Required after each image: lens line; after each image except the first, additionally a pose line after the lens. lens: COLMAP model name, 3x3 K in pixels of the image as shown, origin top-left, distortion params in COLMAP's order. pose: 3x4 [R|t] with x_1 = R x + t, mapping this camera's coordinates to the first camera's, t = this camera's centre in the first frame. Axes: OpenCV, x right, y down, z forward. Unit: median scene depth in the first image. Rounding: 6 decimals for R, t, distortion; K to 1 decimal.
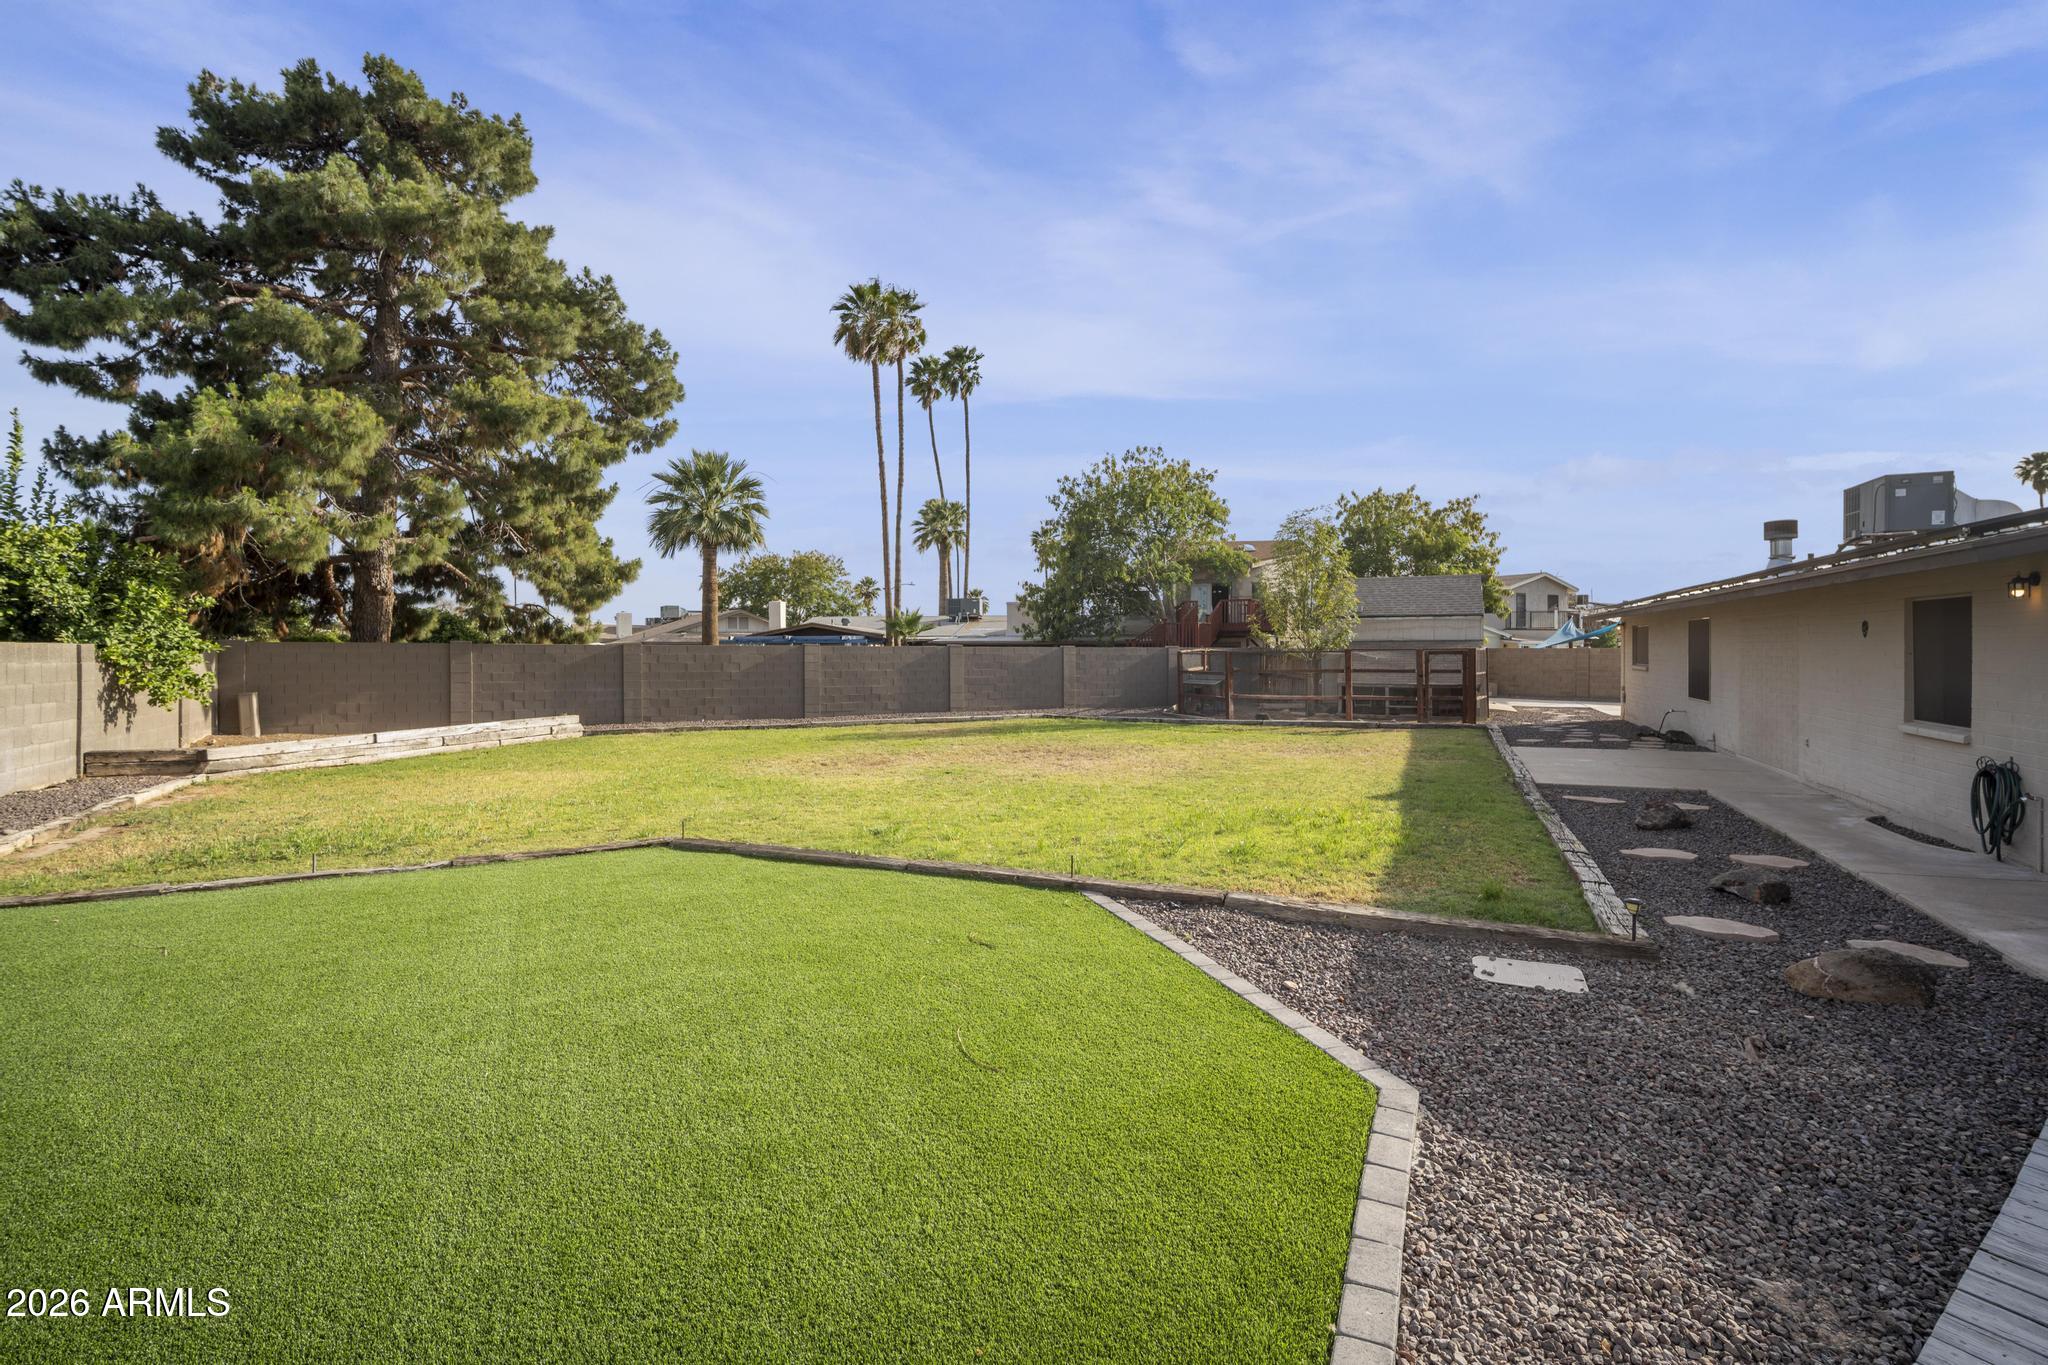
lens RADIAL K [[901.8, 0, 1029.6], [0, 901.8, 672.4], [0, 0, 1]] dist [-0.009185, 0.003725]
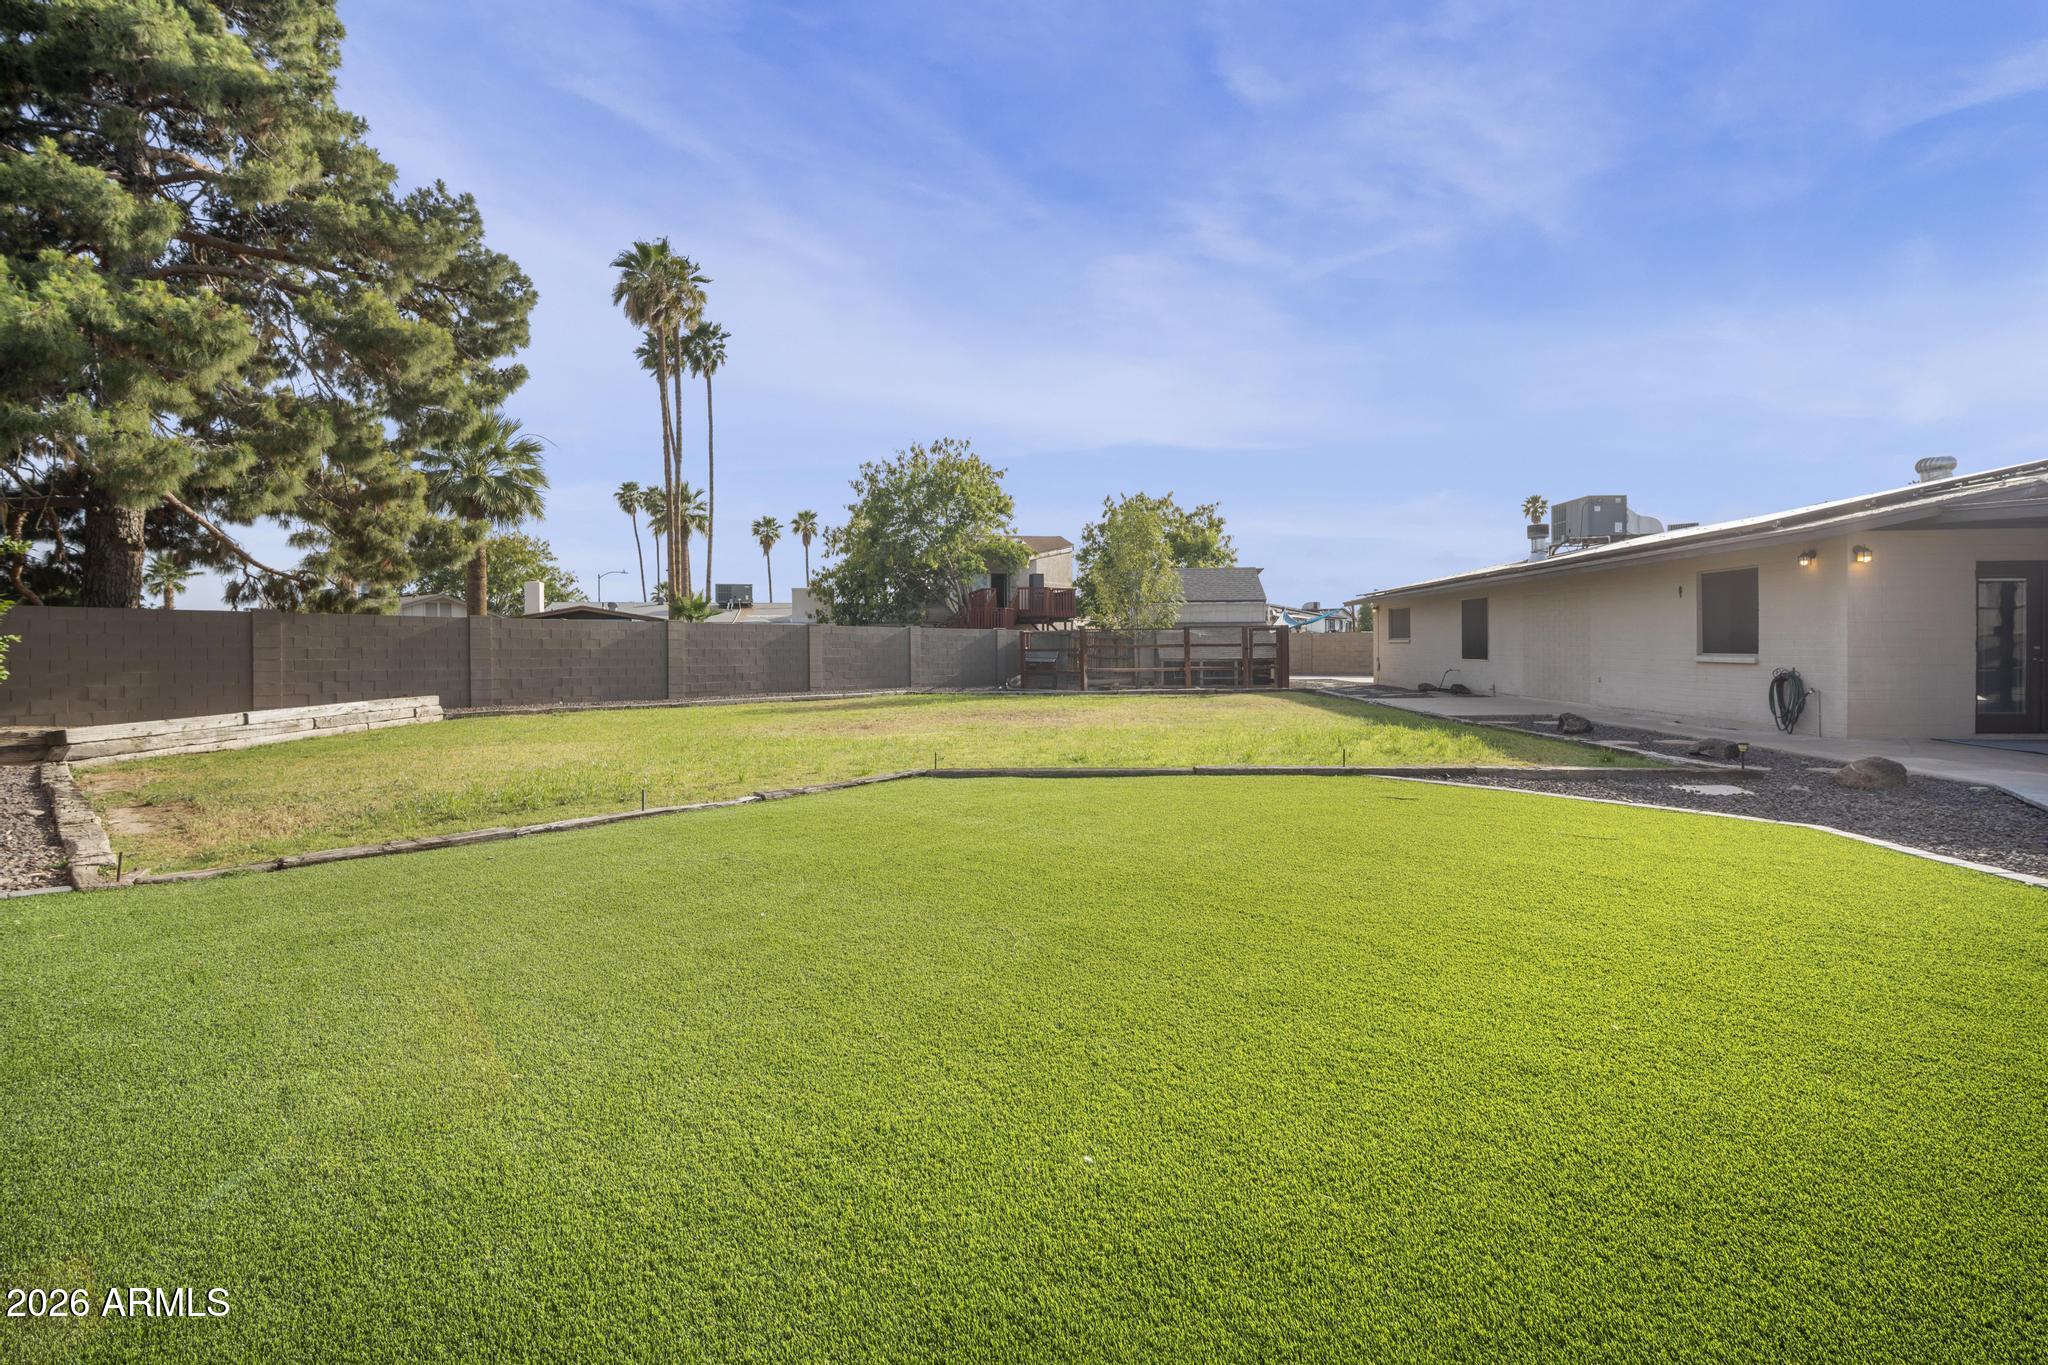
lens RADIAL K [[901.8, 0, 1018.3], [0, 901.8, 665.5], [0, 0, 1]] dist [-0.009185, 0.003725]
pose [[0.937339, -0.010464, 0.348263, -0.253231], [0.013397, 0.999892, -0.006015, 0.028095], [-0.348162, 0.010304, 0.937378, -0.002748]]
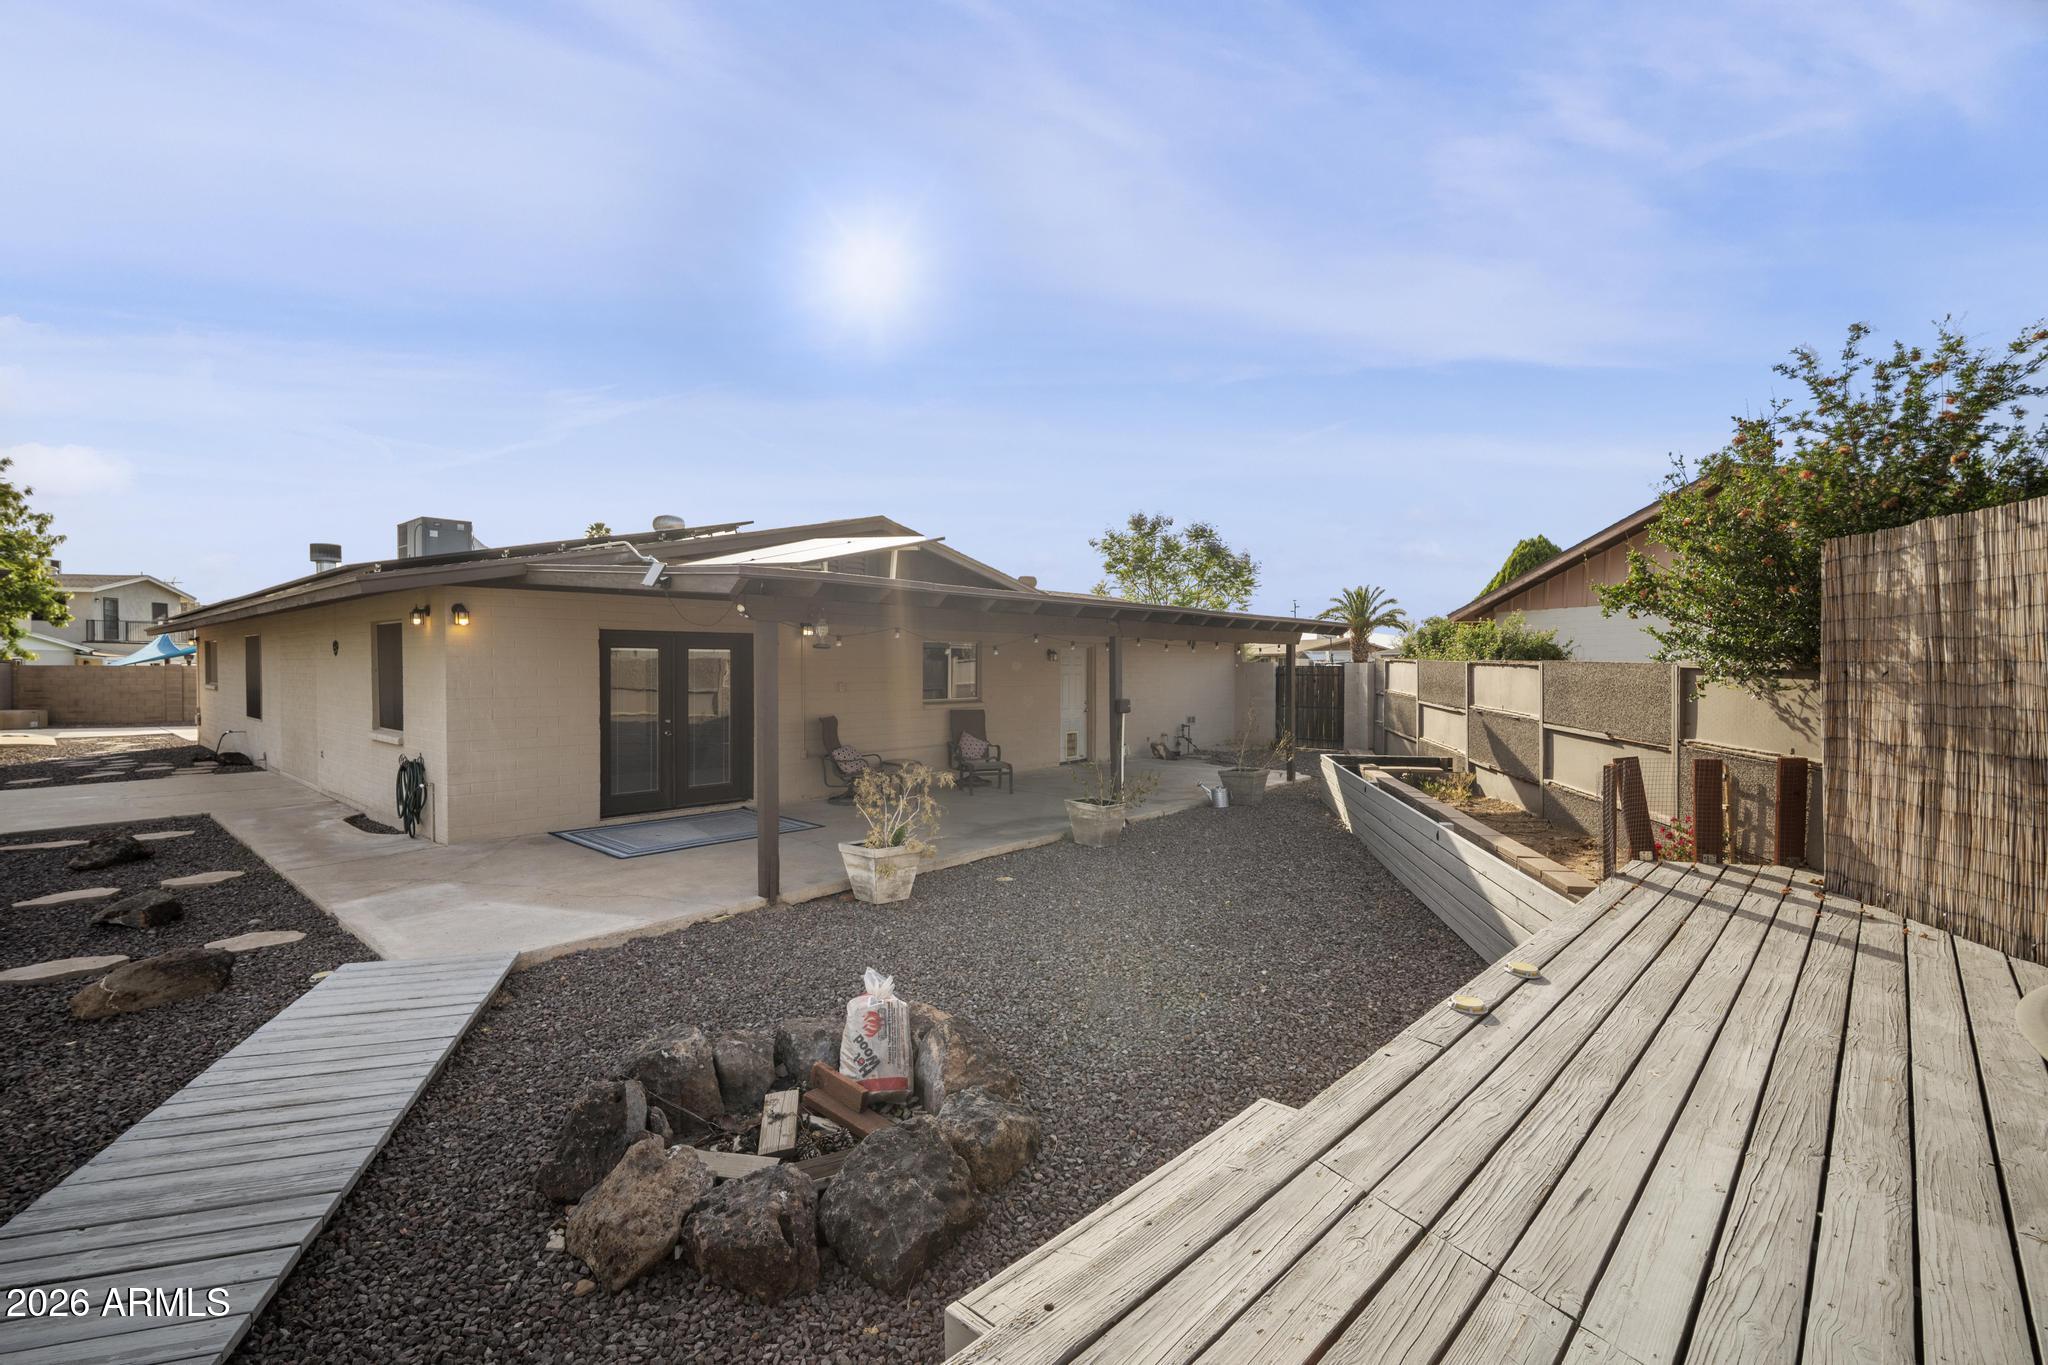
lens RADIAL K [[901.8, 0, 1026.0], [0, 901.8, 679.3], [0, 0, 1]] dist [-0.009185, 0.003725]
pose [[0.300144, -0.008857, 0.953853, 0.054753], [0.021301, 0.999770, 0.002581, 0.002325], [-0.953656, 0.019543, 0.300264, -0.059151]]
